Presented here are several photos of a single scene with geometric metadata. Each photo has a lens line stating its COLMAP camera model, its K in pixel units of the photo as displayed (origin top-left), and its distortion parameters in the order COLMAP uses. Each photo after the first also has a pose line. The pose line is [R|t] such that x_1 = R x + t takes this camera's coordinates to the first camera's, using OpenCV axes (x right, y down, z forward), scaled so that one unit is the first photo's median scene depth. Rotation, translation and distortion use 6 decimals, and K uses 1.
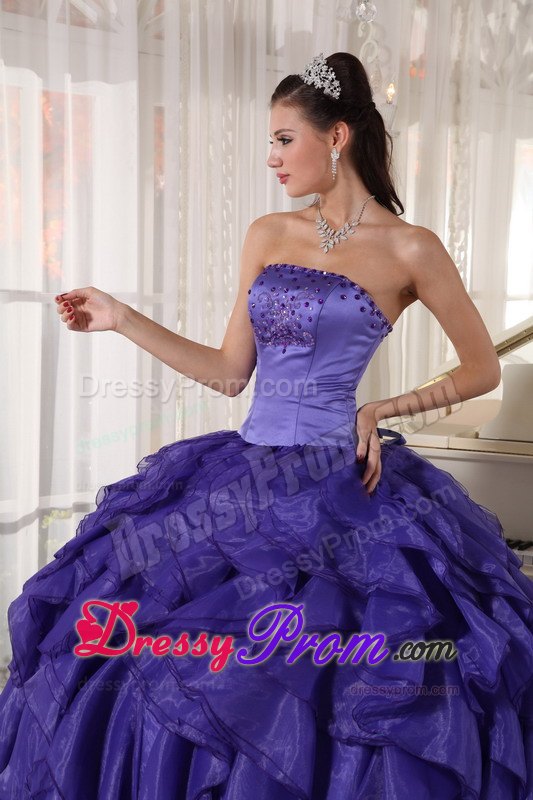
lens RADIAL K [[1607.0, 0, 274.4], [0, 1607.0, 402.1], [0, 0, 1]] dist [0.080791, 0.000000]
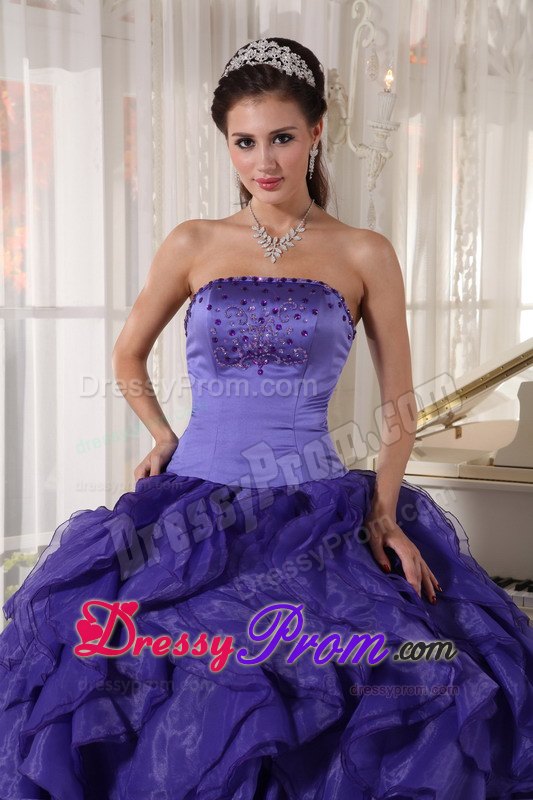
lens RADIAL K [[1593.0, 0, 268.4], [0, 1593.0, 392.2], [0, 0, 1]] dist [0.139966, 0.000000]
pose [[0.999866, -0.013818, -0.008829, 0.010773], [0.013706, 0.999827, -0.012589, -0.007915], [0.009002, 0.012466, 0.999882, 0.112124]]
